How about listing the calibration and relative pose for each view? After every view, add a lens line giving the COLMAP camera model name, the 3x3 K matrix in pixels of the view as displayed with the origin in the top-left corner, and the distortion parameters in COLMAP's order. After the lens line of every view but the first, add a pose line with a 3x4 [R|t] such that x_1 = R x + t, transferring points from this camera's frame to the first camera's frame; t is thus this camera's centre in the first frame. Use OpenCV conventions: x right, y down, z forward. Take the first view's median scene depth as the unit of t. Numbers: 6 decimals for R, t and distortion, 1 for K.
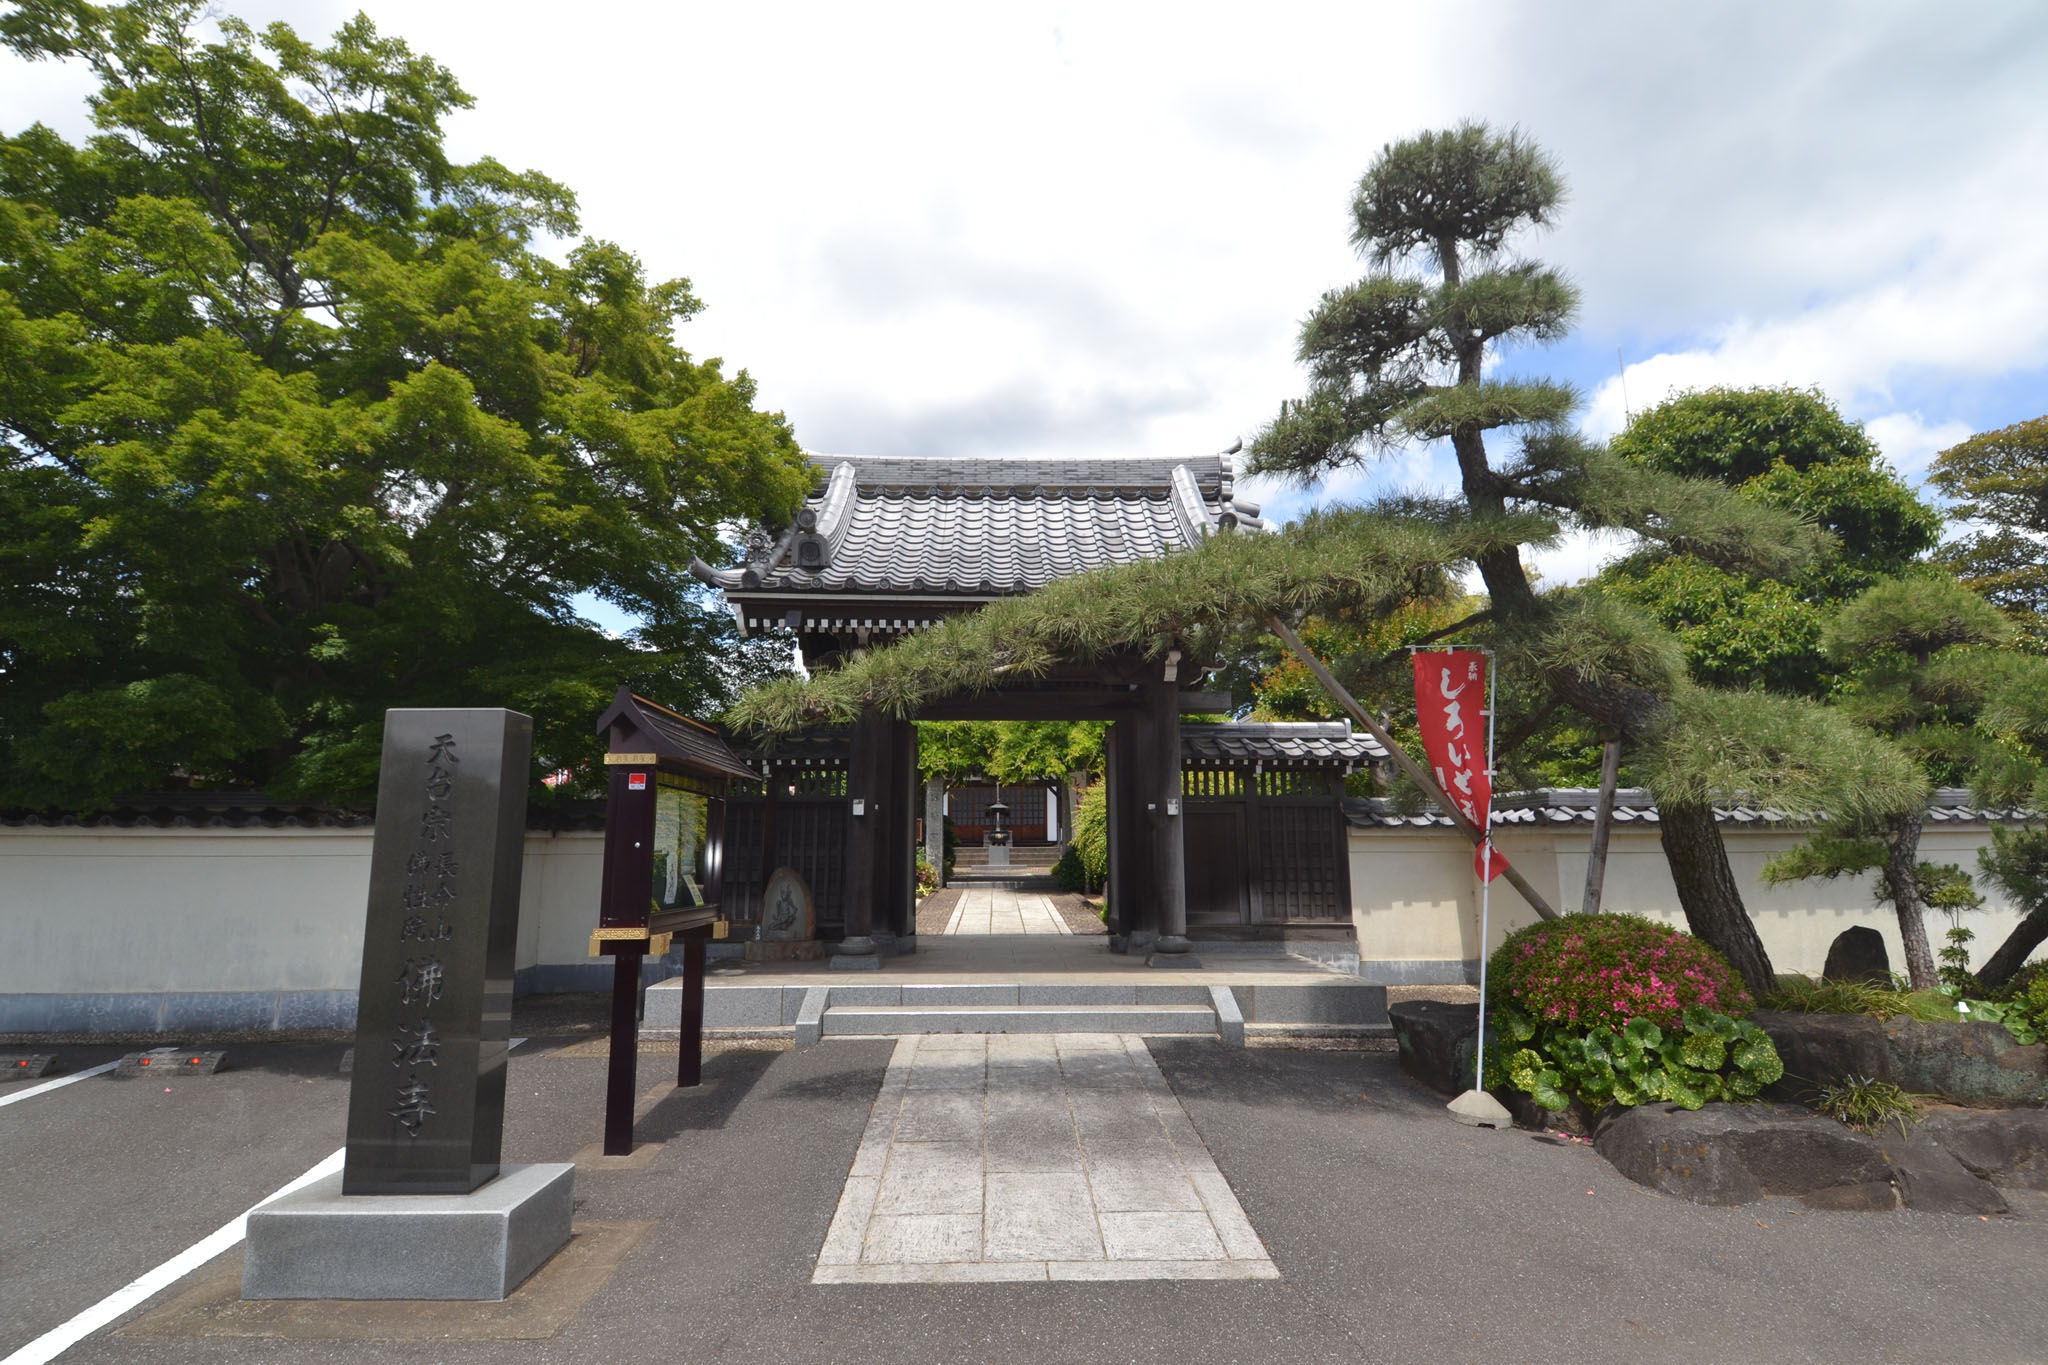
lens RADIAL K [[1142.5, 0, 1027.3], [0, 1142.5, 650.3], [0, 0, 1]] dist [0.051408, -0.067232]
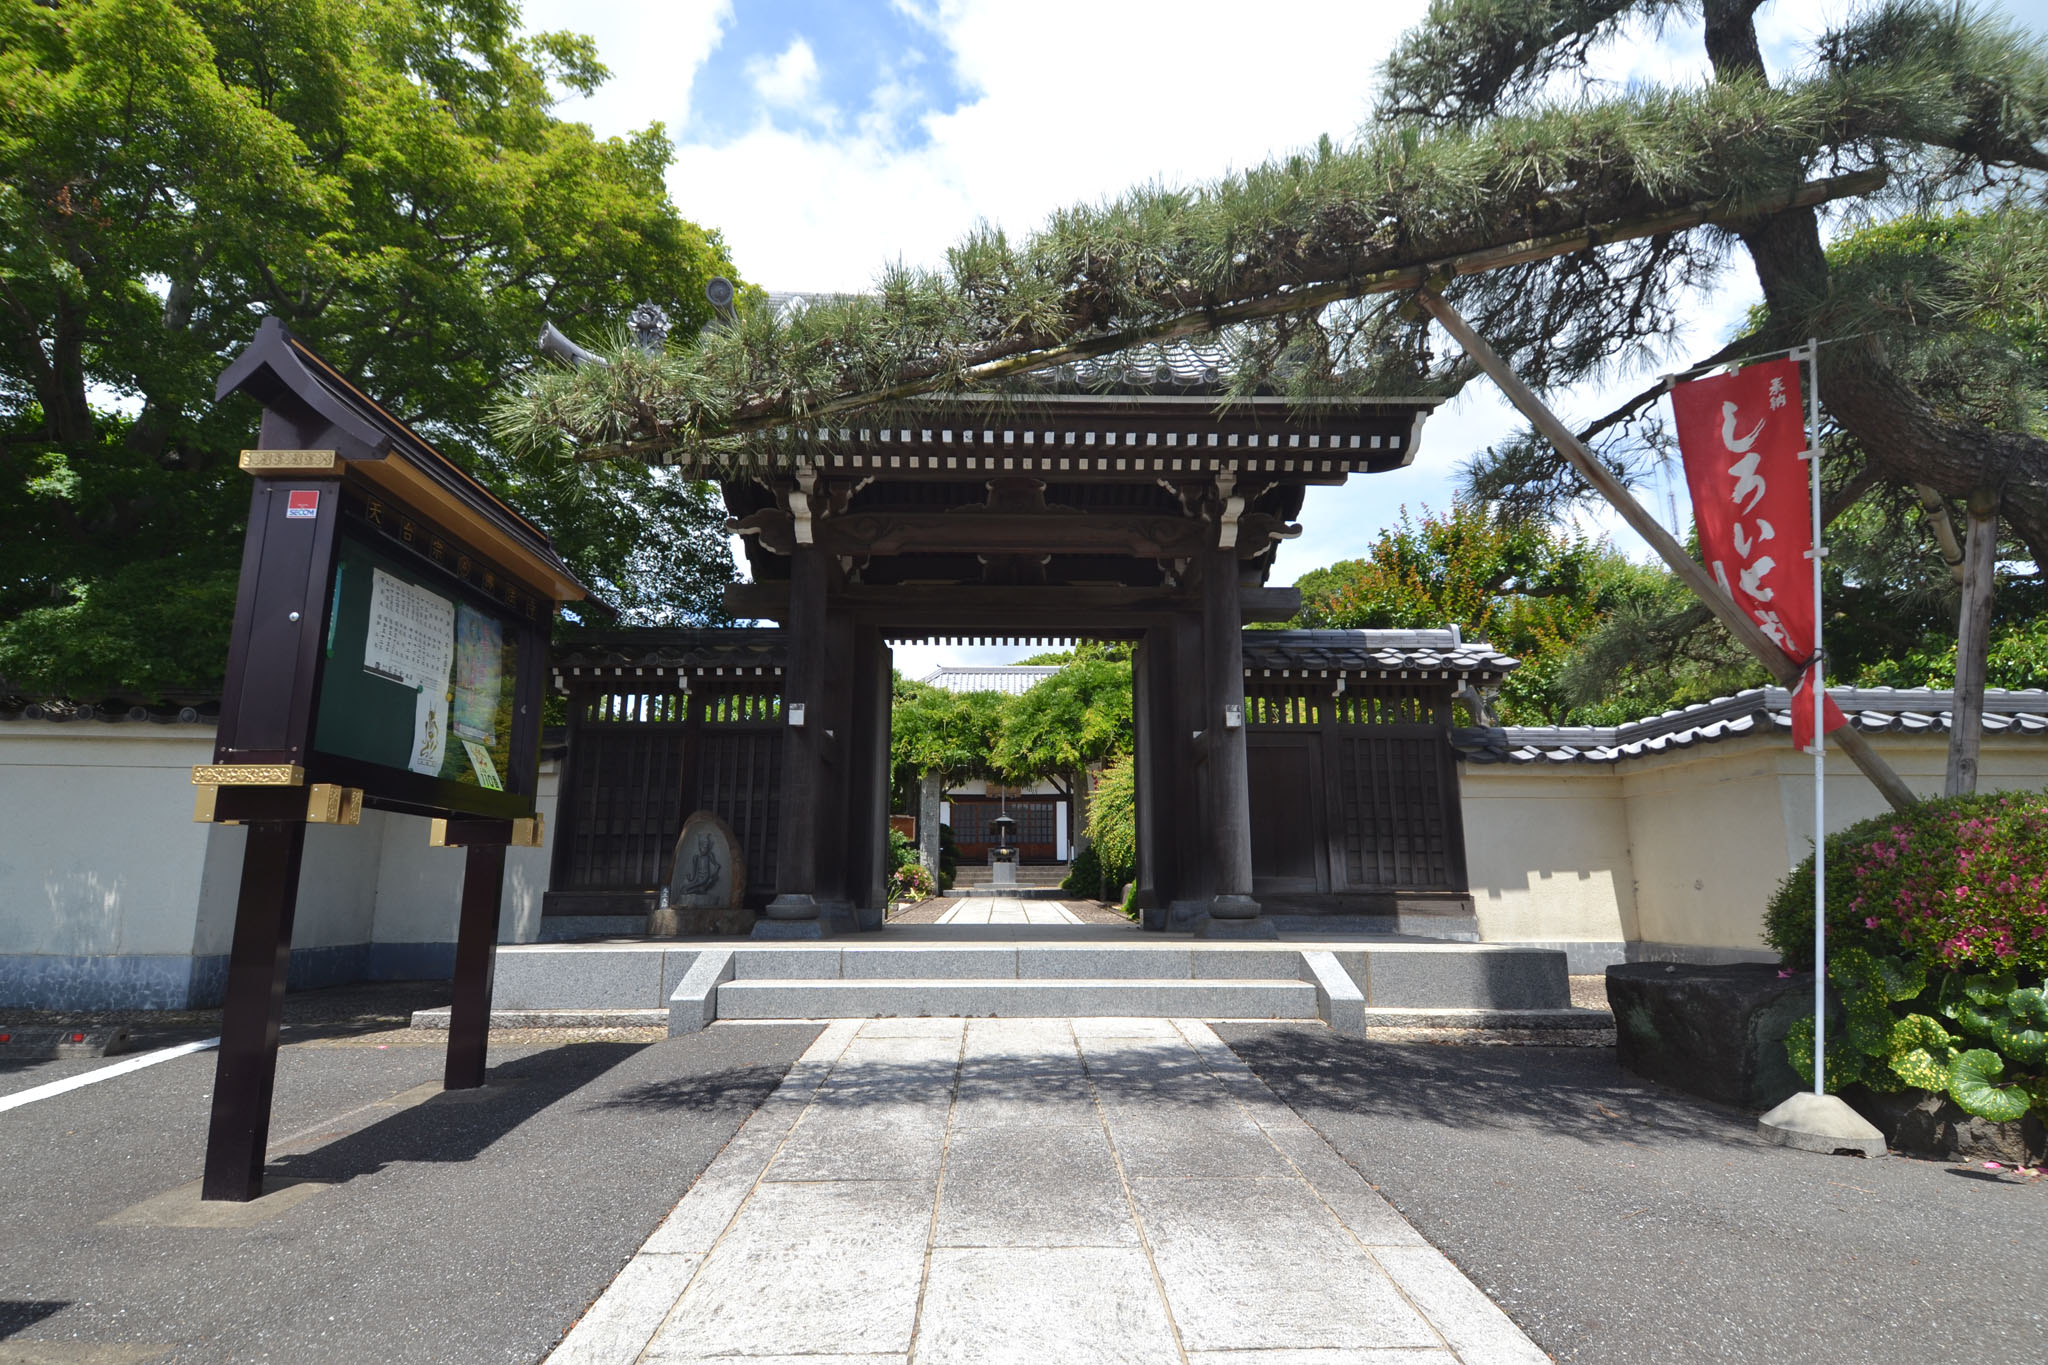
lens RADIAL K [[1142.5, 0, 1027.3], [0, 1142.5, 650.3], [0, 0, 1]] dist [0.051408, -0.067232]
pose [[0.999967, 0.000249, -0.008078, 0.004102], [-0.000534, 0.999375, -0.035357, 0.149591], [0.008064, 0.035360, 0.999342, 0.343638]]
